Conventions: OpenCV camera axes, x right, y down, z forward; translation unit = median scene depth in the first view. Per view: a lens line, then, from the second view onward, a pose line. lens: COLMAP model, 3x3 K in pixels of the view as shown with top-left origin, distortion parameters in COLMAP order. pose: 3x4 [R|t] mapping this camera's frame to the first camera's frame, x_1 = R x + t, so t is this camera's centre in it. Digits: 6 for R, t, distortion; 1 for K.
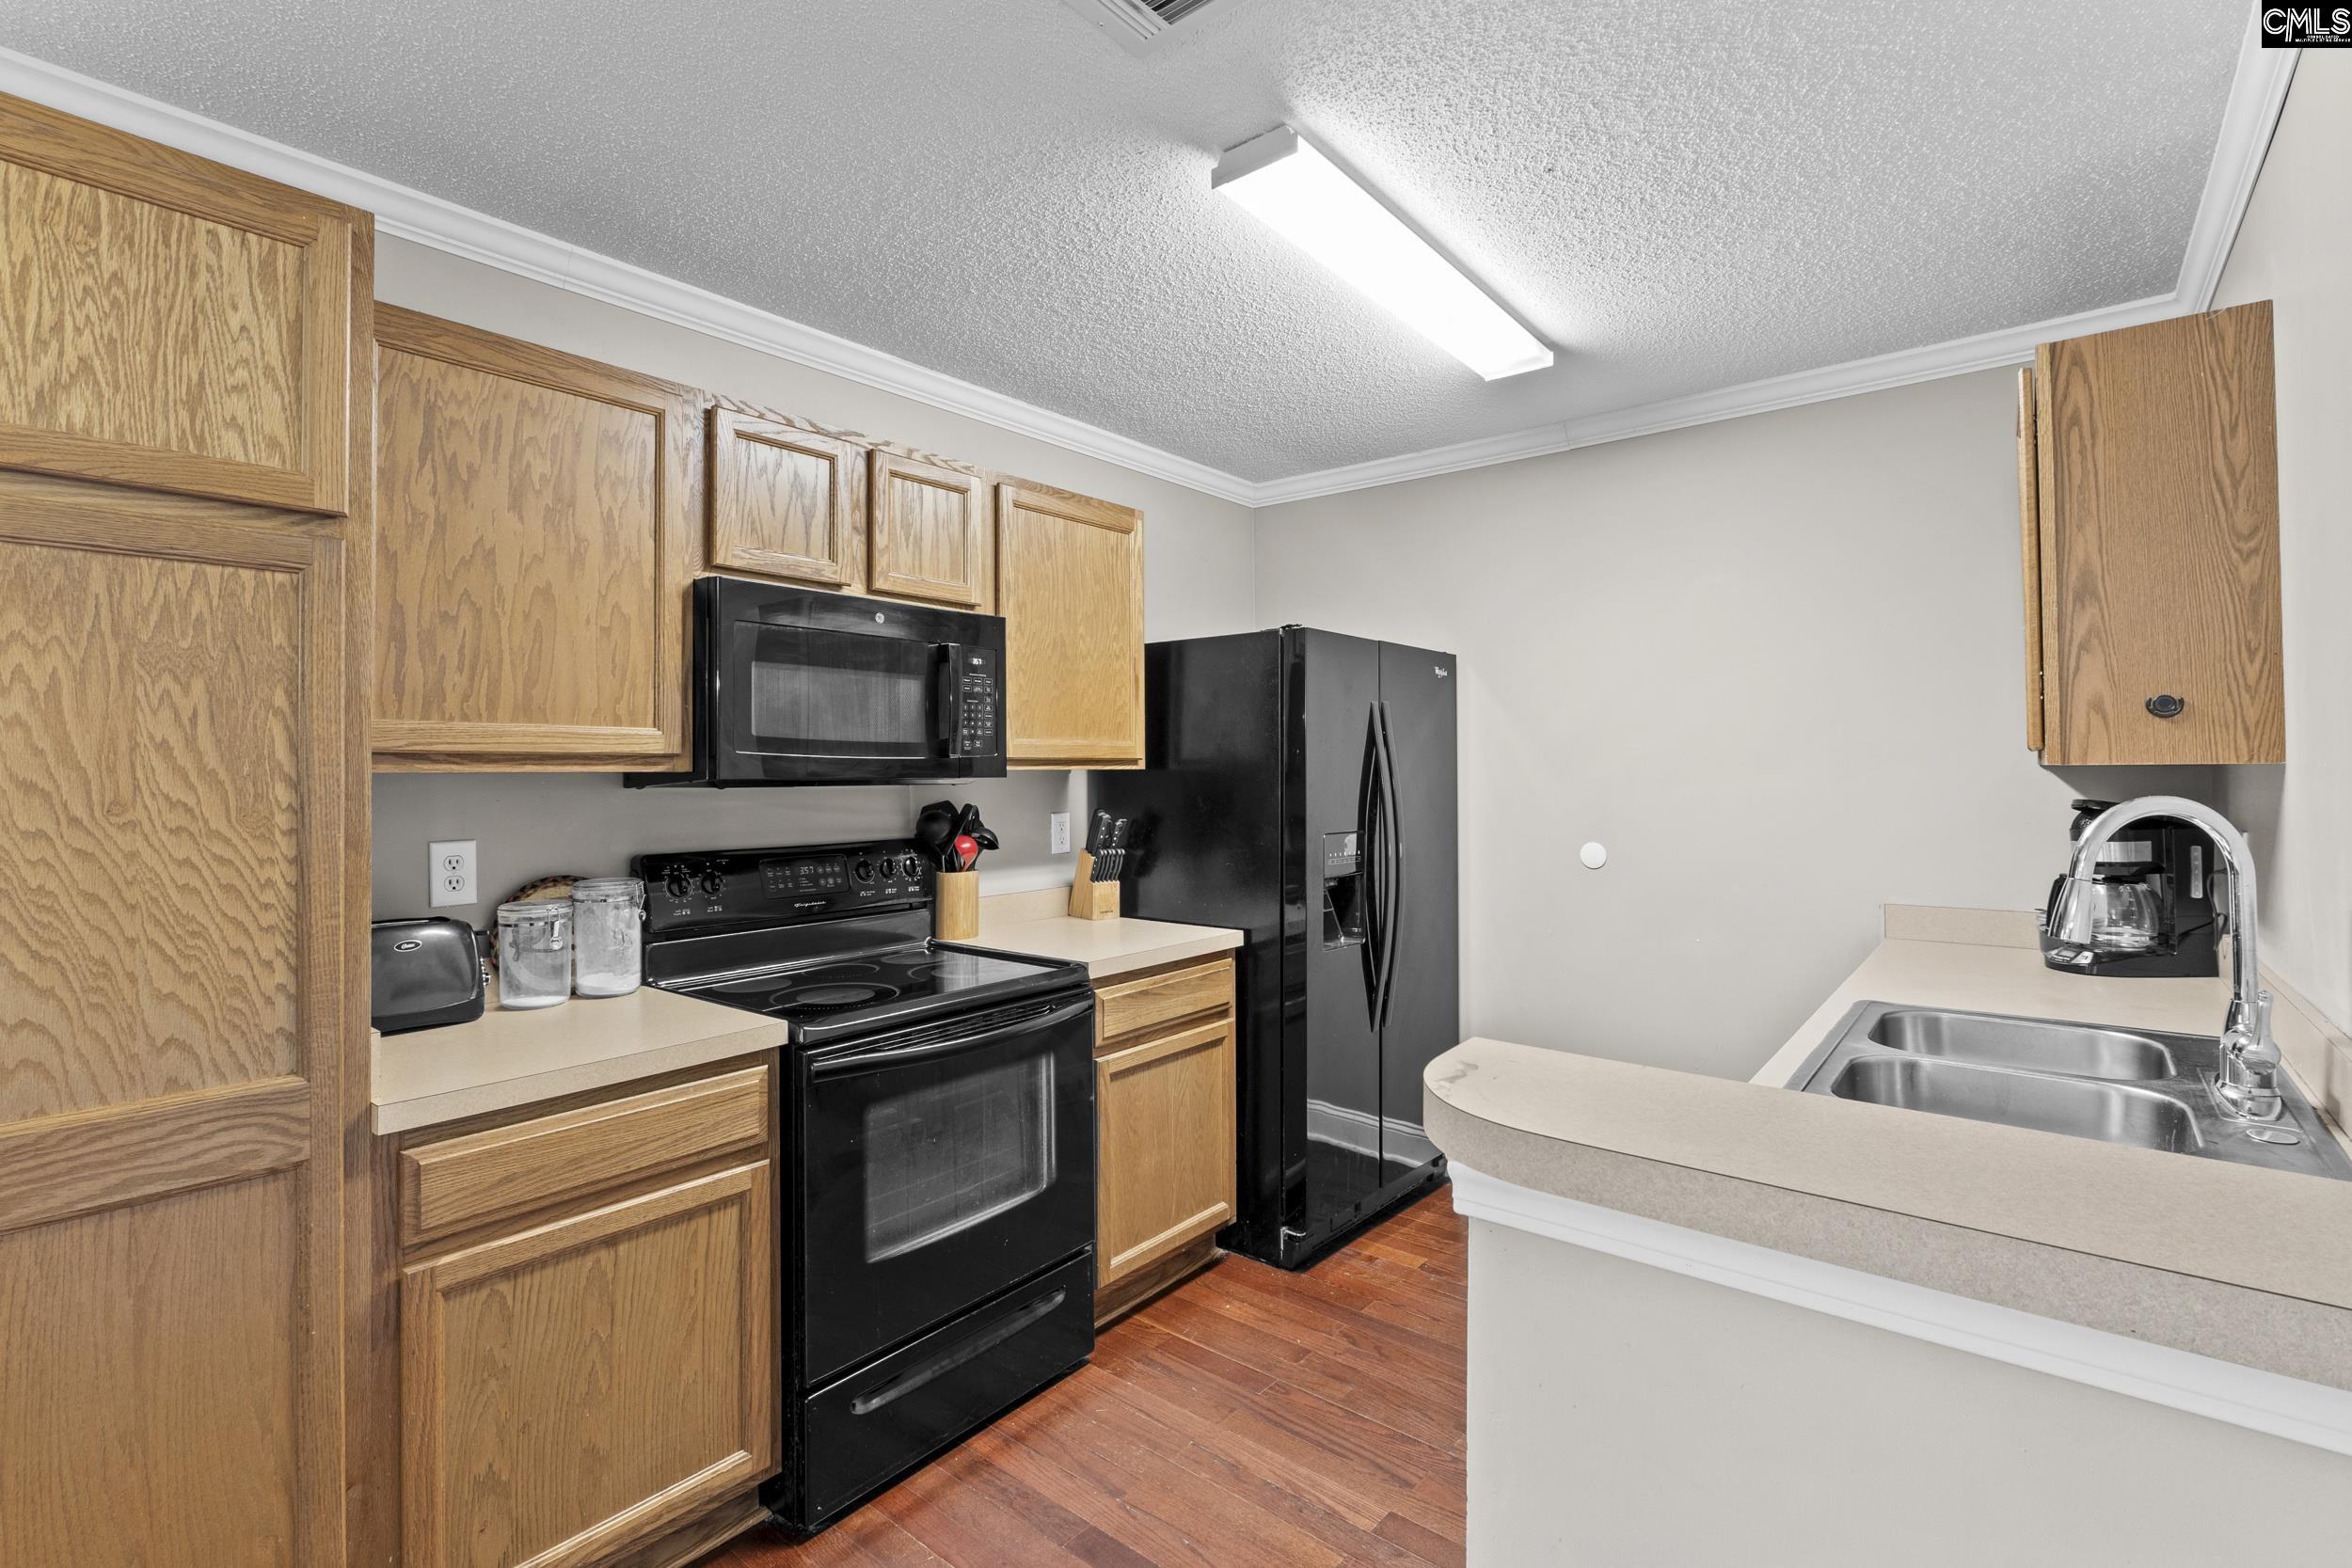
lens RADIAL K [[1080.1, 0, 1169.8], [0, 1080.1, 767.7], [0, 0, 1]] dist [-0.012091, 0.001056]
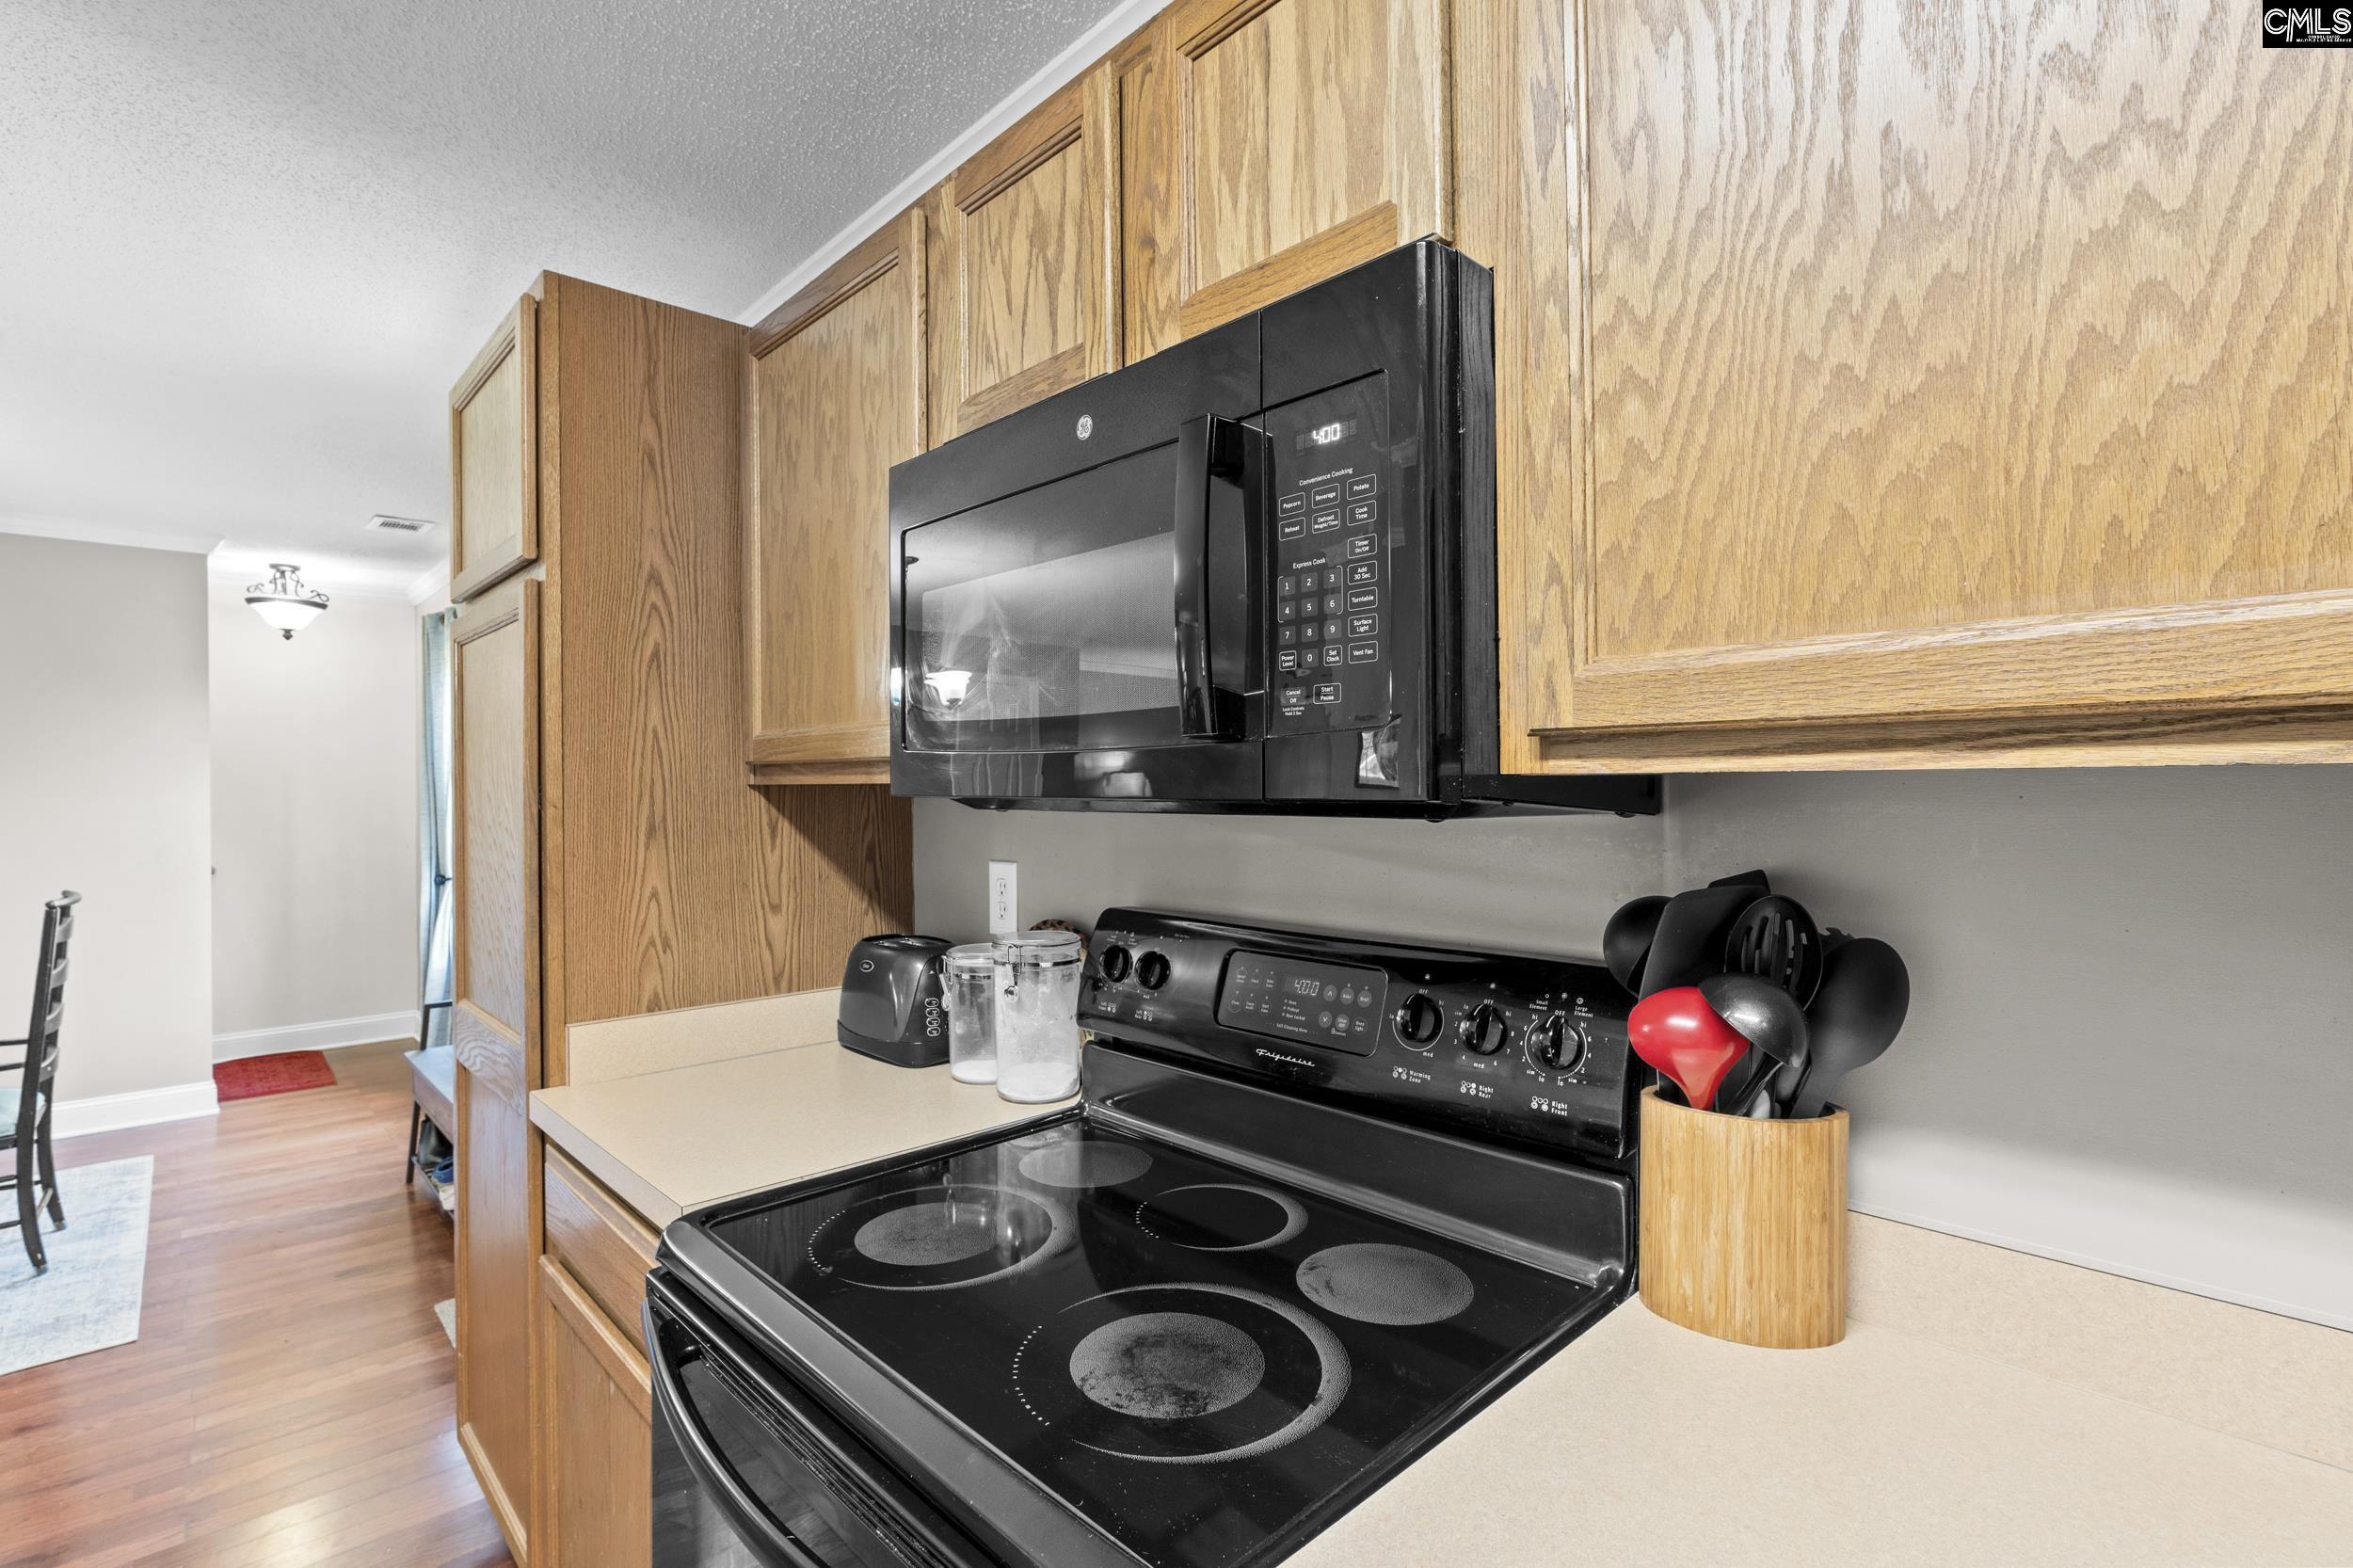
lens RADIAL K [[1080.6, 0, 1174.3], [0, 1080.6, 785.5], [0, 0, 1]] dist [-0.012091, 0.001056]
pose [[-0.124146, 0.004943, -0.992252, 0.145005], [0.009656, 0.999946, 0.003773, 0.003327], [0.992217, -0.009113, -0.124187, 0.999439]]
